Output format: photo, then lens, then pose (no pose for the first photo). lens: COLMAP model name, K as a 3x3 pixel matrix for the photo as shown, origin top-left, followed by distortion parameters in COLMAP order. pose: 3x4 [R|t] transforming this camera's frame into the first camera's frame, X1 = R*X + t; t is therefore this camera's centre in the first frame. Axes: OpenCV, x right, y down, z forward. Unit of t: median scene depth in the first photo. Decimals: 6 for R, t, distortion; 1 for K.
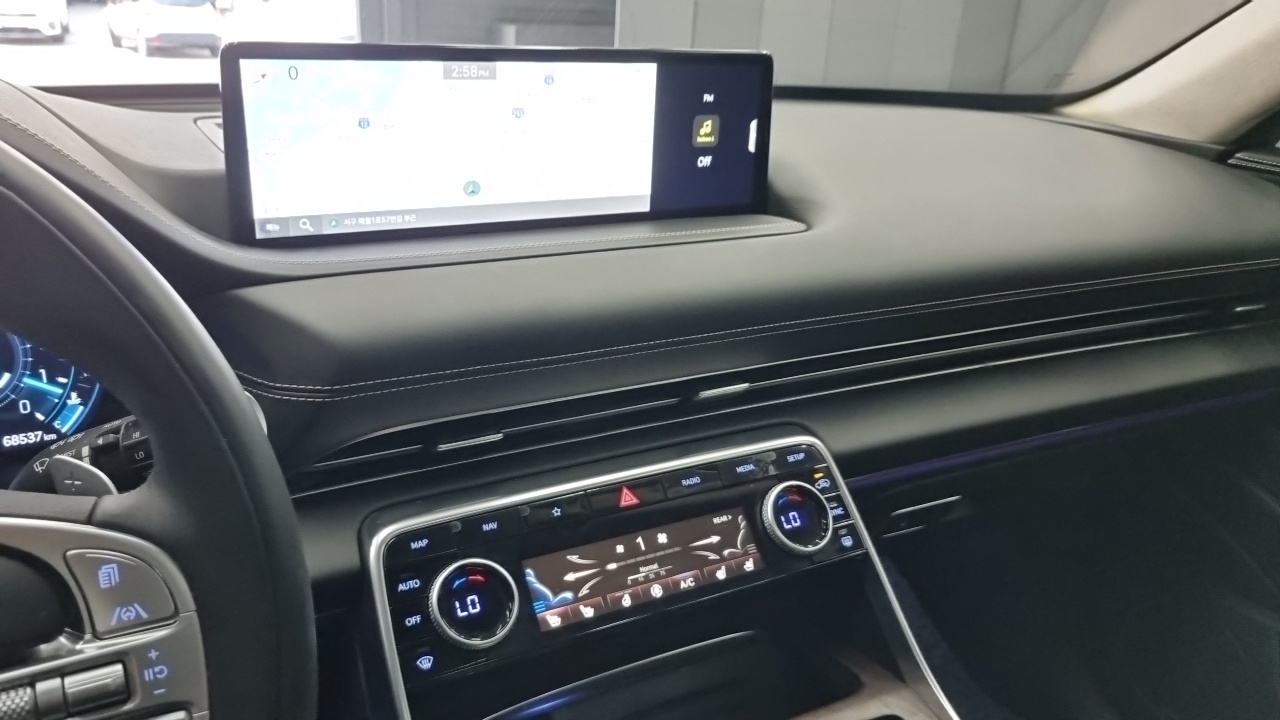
lens RADIAL K [[979.6, 0, 632.5], [0, 979.6, 362.5], [0, 0, 1]] dist [0.030913, -0.017123]
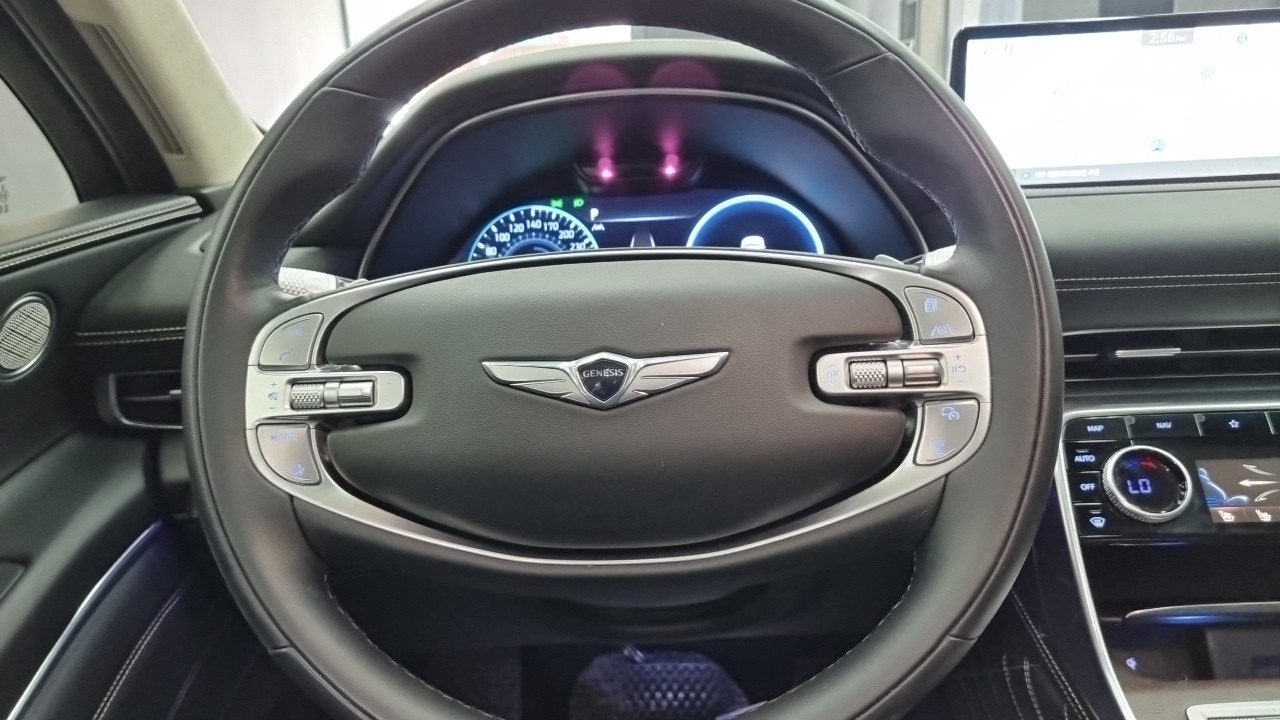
lens RADIAL K [[979.6, 0, 634.2], [0, 979.6, 375.1], [0, 0, 1]] dist [0.030913, -0.017123]
pose [[0.840289, 0.063083, -0.538456, -0.050300], [-0.107685, 0.992838, -0.051731, 0.224469], [0.531336, 0.101453, 0.841064, -0.241216]]
